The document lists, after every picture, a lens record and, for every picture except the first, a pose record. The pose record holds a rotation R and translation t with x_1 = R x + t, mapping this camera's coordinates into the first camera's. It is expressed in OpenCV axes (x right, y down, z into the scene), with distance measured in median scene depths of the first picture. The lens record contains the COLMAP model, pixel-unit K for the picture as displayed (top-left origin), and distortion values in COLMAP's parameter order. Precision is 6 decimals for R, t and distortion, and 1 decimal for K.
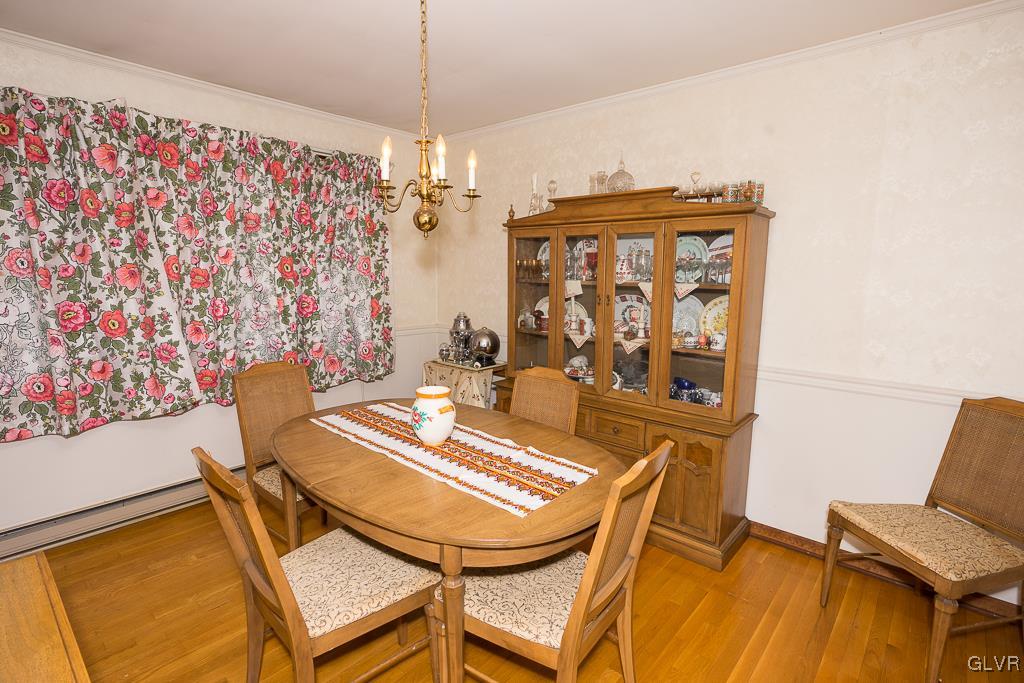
lens RADIAL K [[458.5, 0, 511.2], [0, 458.5, 340.6], [0, 0, 1]] dist [-0.010190, 0.001212]
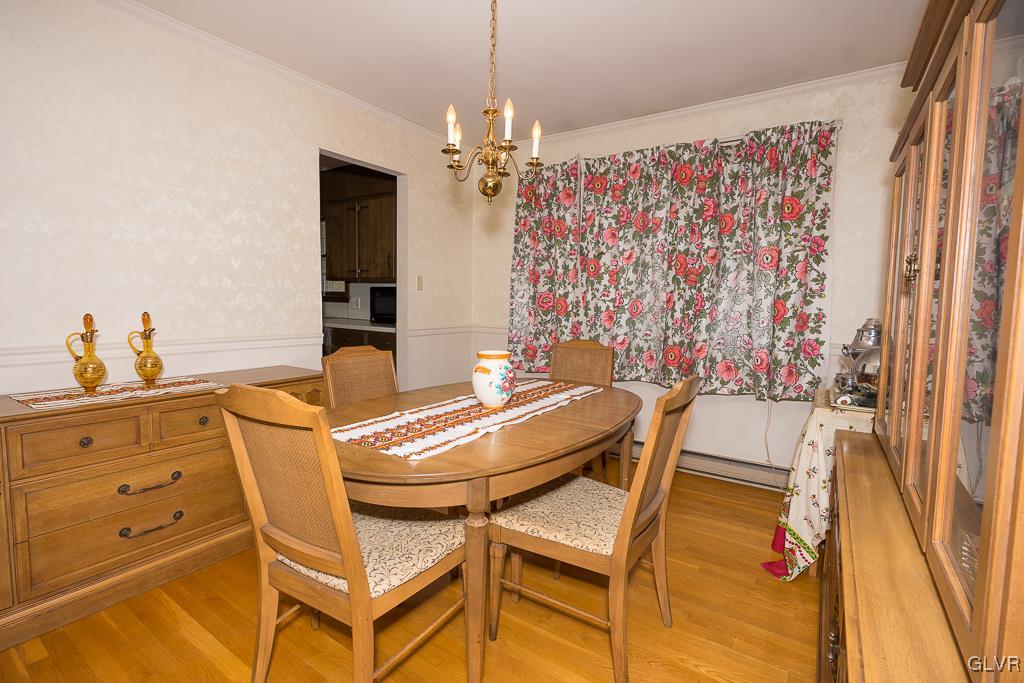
lens RADIAL K [[458.5, 0, 511.2], [0, 458.5, 340.6], [0, 0, 1]] dist [-0.010190, 0.001212]
pose [[0.181079, 0.077966, -0.980373, 0.531542], [-0.162008, 0.985599, 0.048458, 0.023818], [0.970033, 0.150054, 0.191103, 0.518856]]
